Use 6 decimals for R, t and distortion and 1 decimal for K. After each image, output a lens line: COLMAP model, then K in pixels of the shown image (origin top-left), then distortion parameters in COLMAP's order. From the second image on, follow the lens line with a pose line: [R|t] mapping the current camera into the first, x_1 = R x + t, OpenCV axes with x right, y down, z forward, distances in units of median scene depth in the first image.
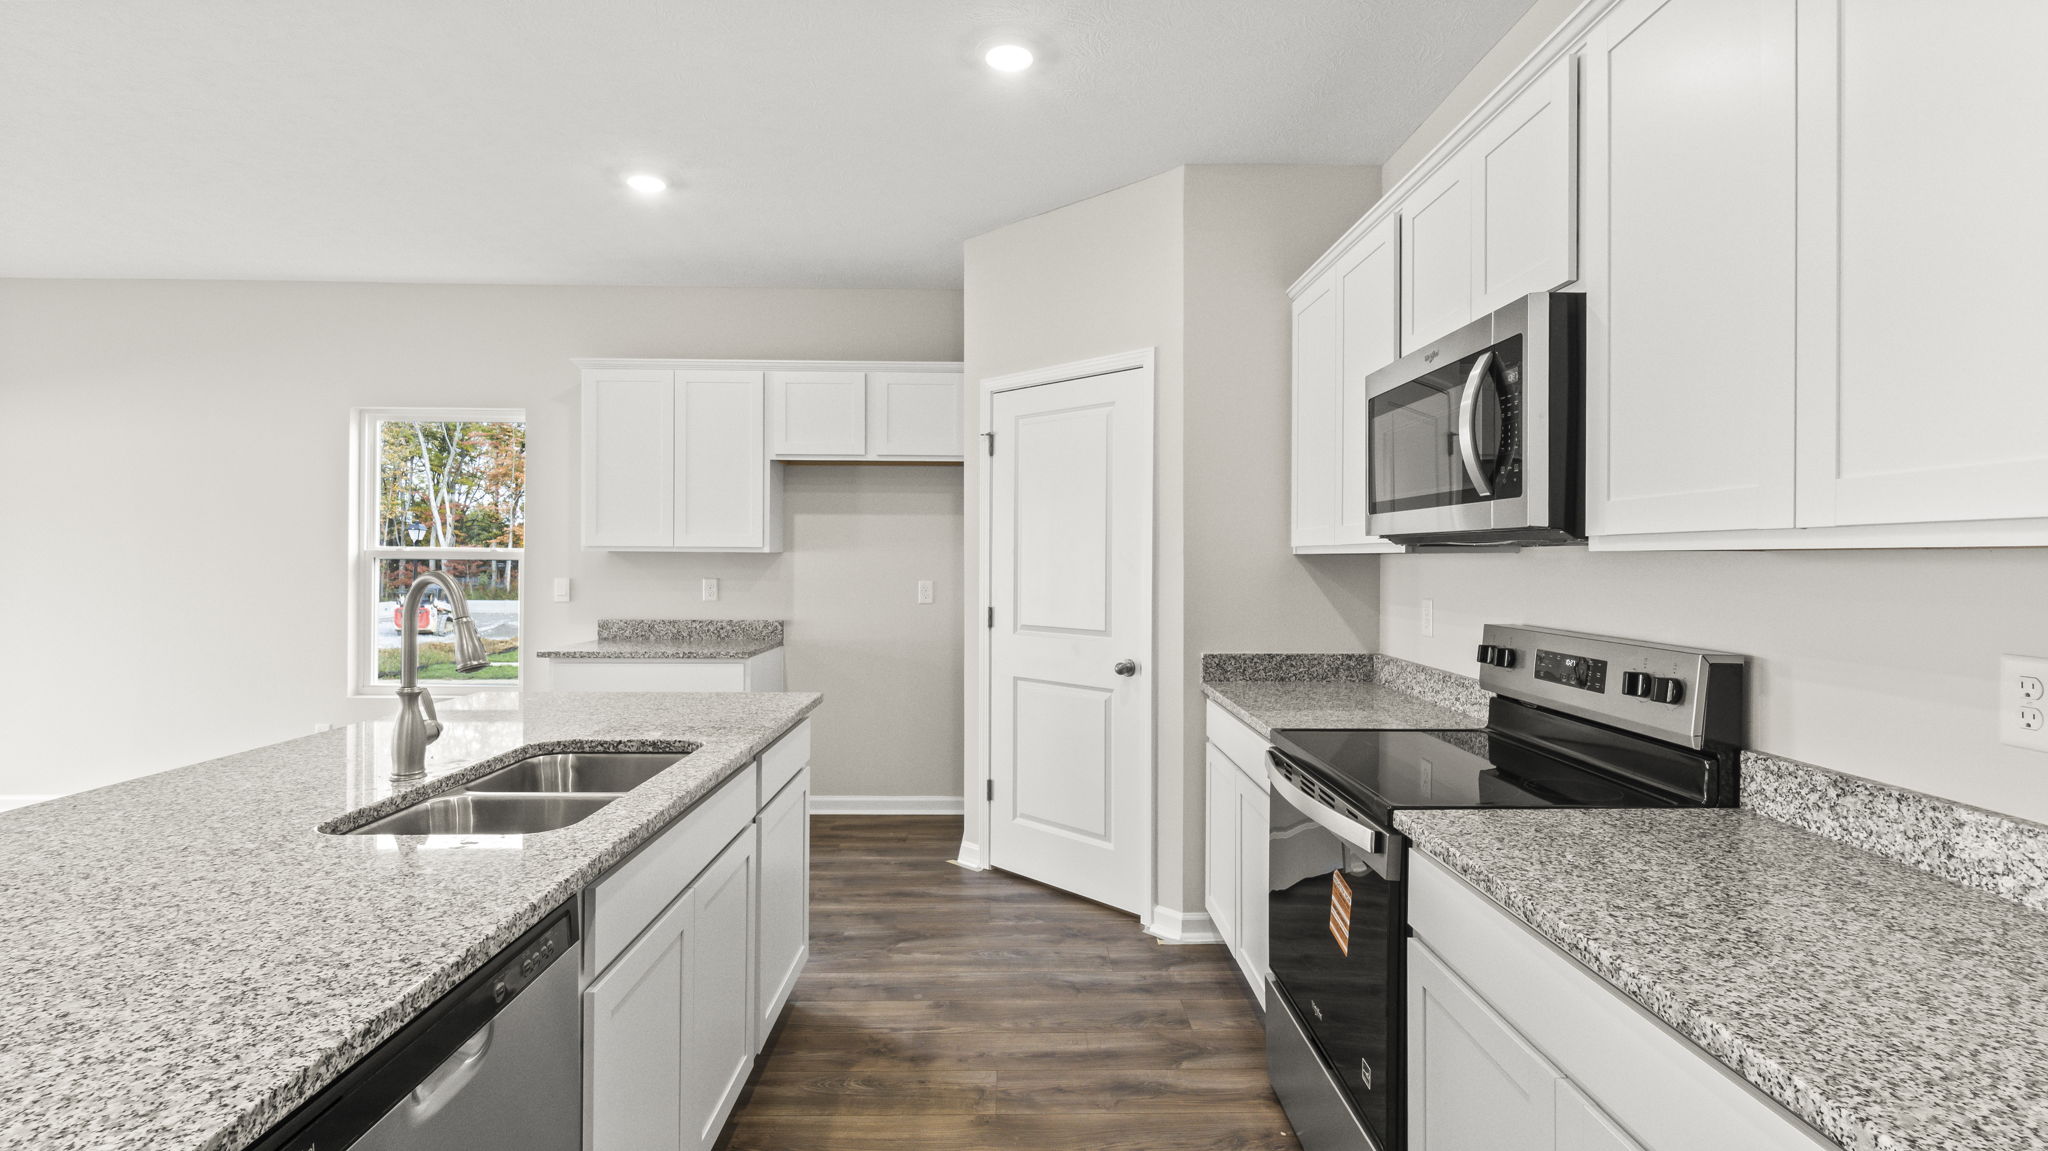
lens RADIAL K [[936.1, 0, 1014.9], [0, 936.1, 570.3], [0, 0, 1]] dist [-0.003424, -0.001816]
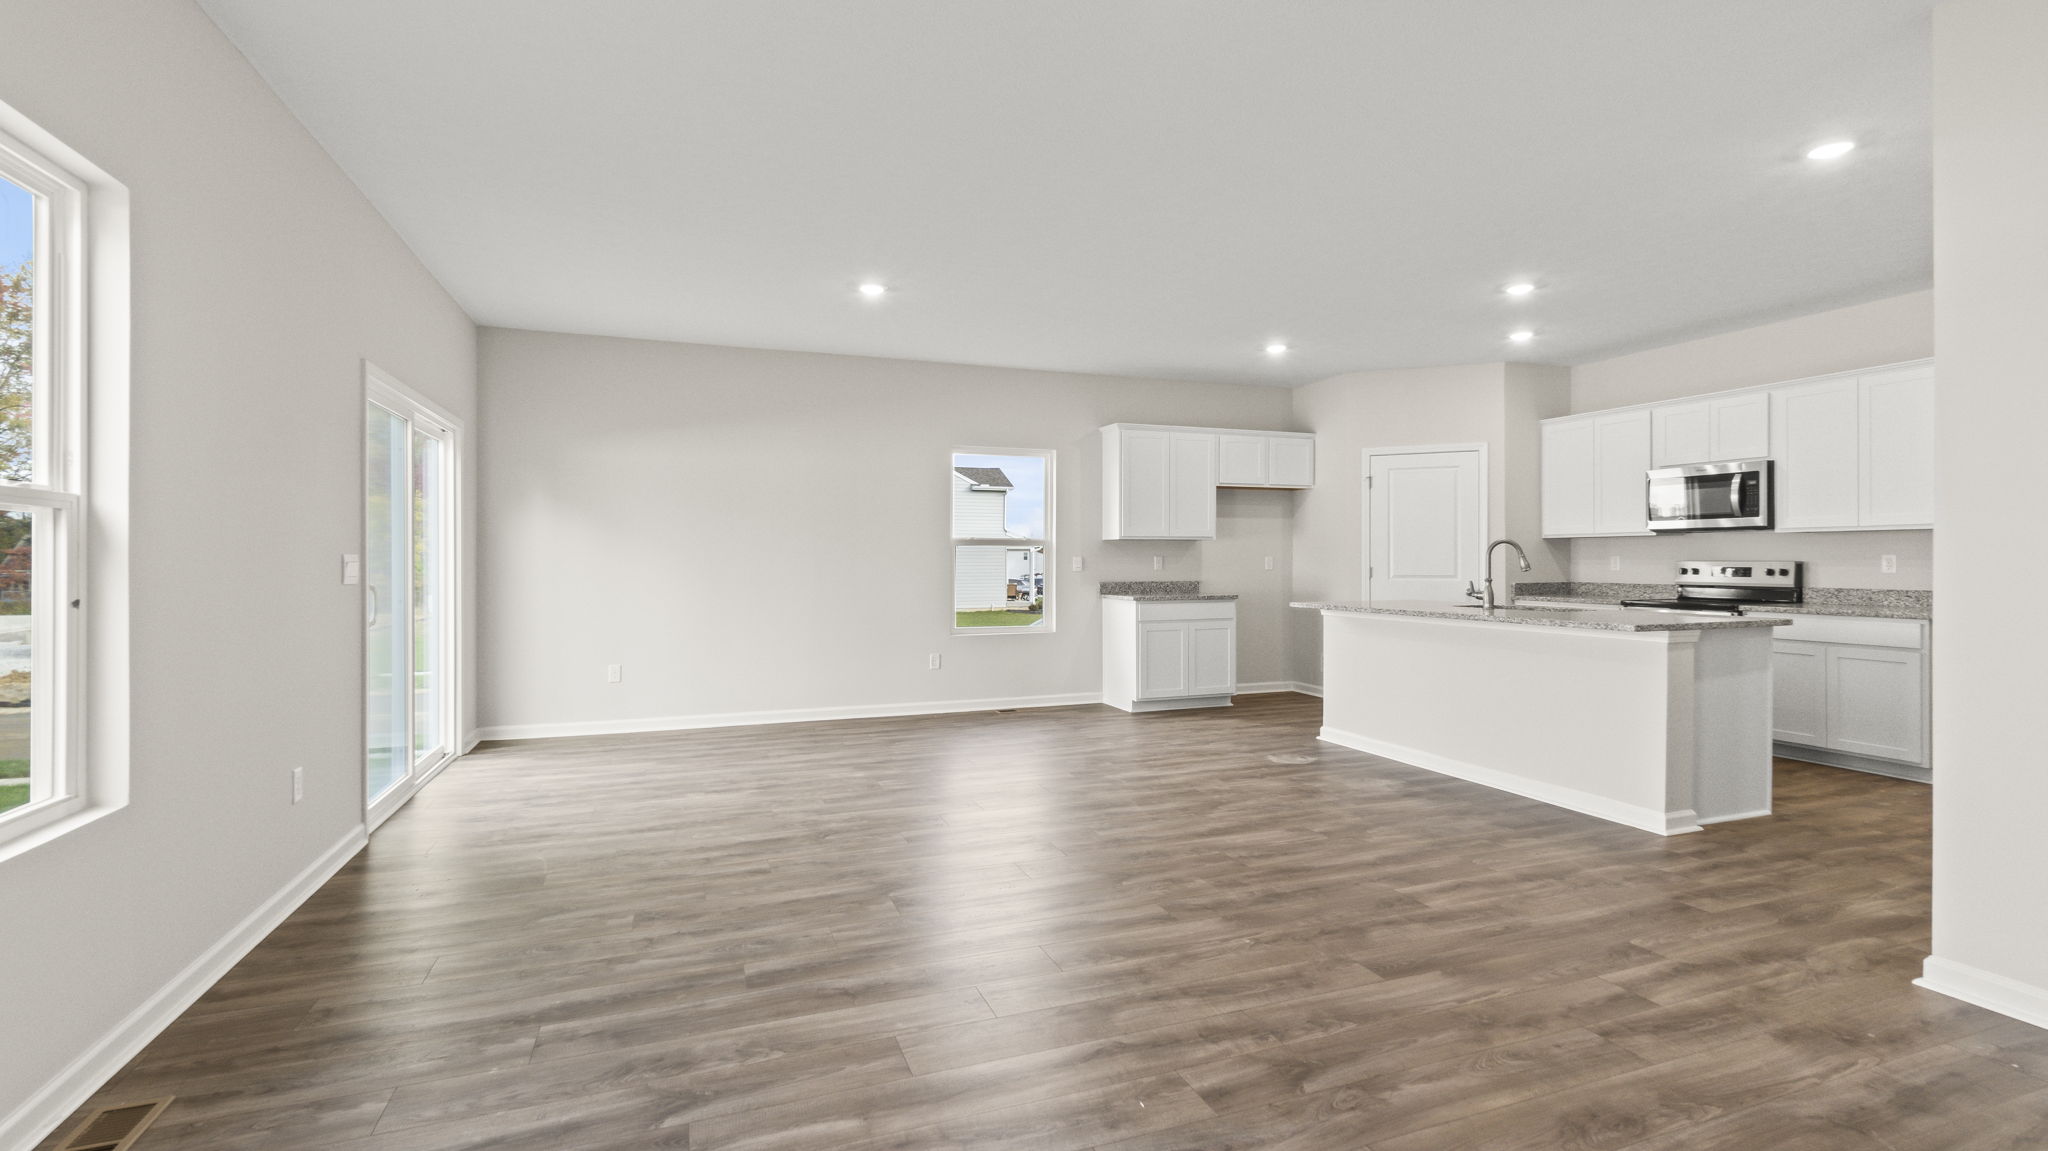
lens RADIAL K [[936.1, 0, 1024.1], [0, 936.1, 567.8], [0, 0, 1]] dist [-0.003424, -0.001816]
pose [[0.938136, -0.013229, 0.346013, -1.400325], [0.013726, 0.999905, 0.001014, 0.030215], [-0.345994, 0.003798, 0.938229, -0.572887]]
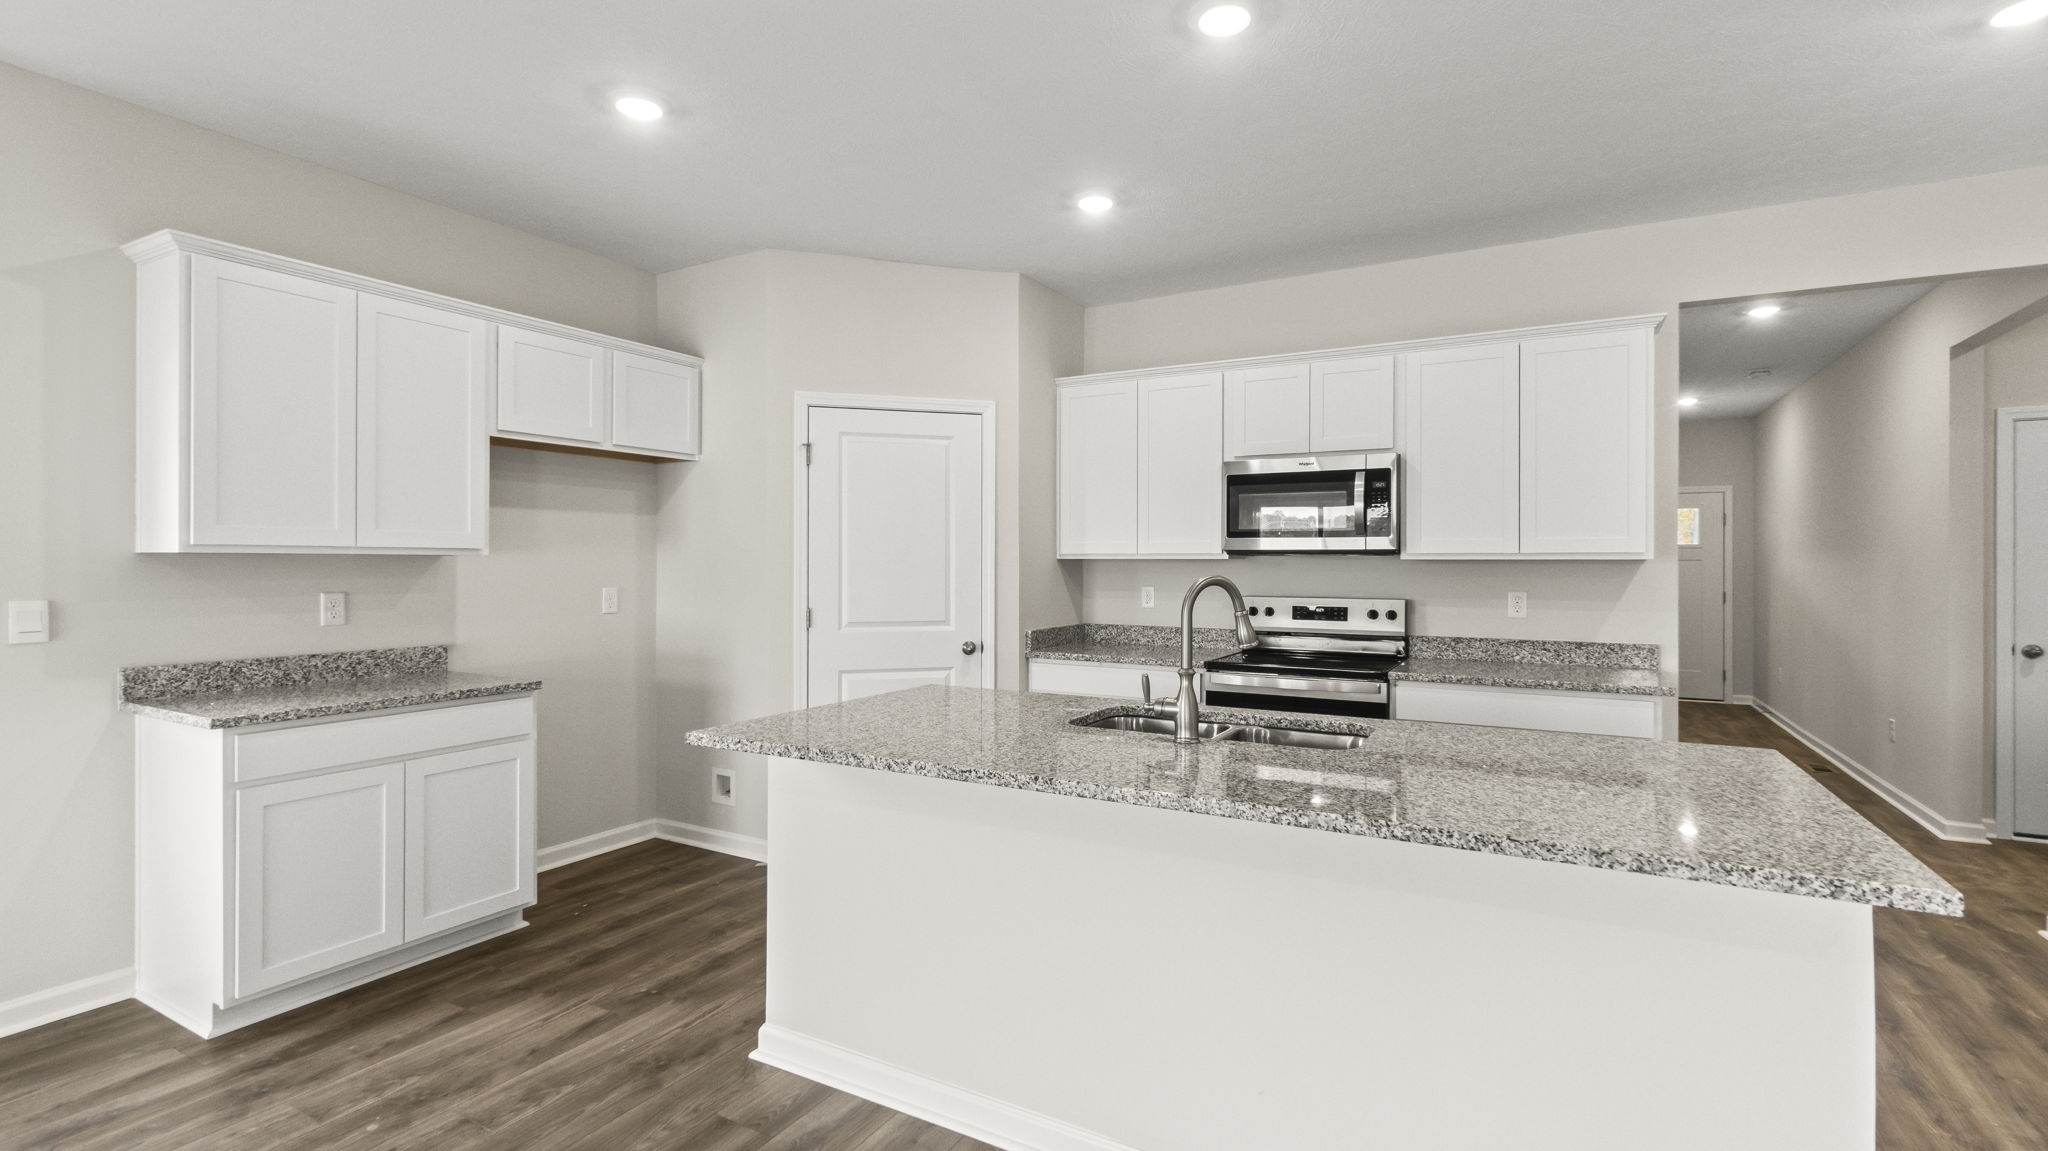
lens RADIAL K [[936.1, 0, 1040.1], [0, 936.1, 569.0], [0, 0, 1]] dist [-0.003424, -0.001816]
pose [[0.488981, -0.009932, 0.872238, -0.845097], [0.011349, 0.999923, 0.005024, -0.007702], [-0.872221, 0.007443, 0.489056, 0.261397]]
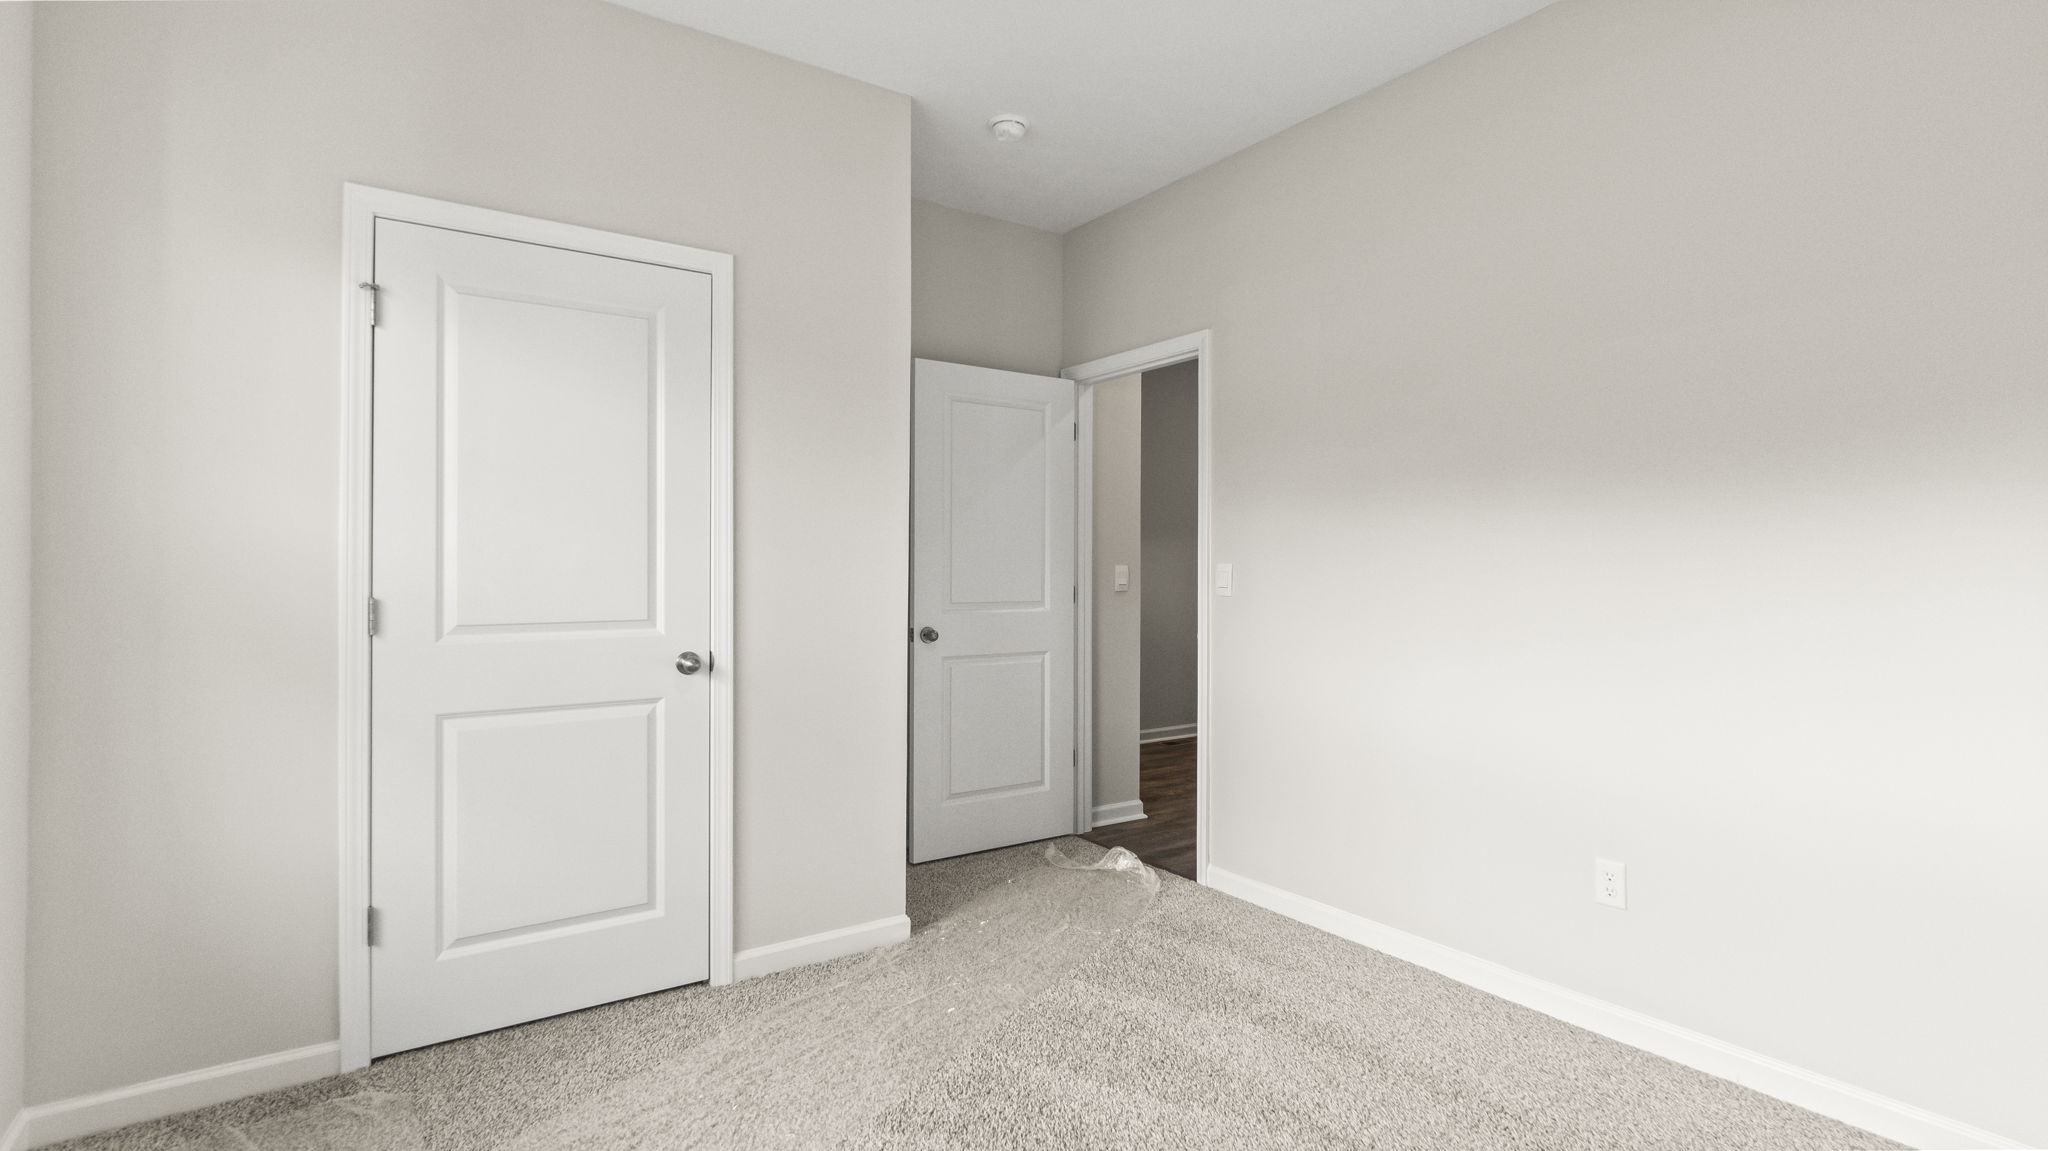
lens RADIAL K [[936.1, 0, 1018.2], [0, 936.1, 564.8], [0, 0, 1]] dist [-0.003424, -0.001816]
pose [[0.163703, 0.002991, 0.986505, -0.525815], [0.009043, 0.999949, -0.004533, 0.026214], [-0.986468, 0.009663, 0.163668, 0.546607]]
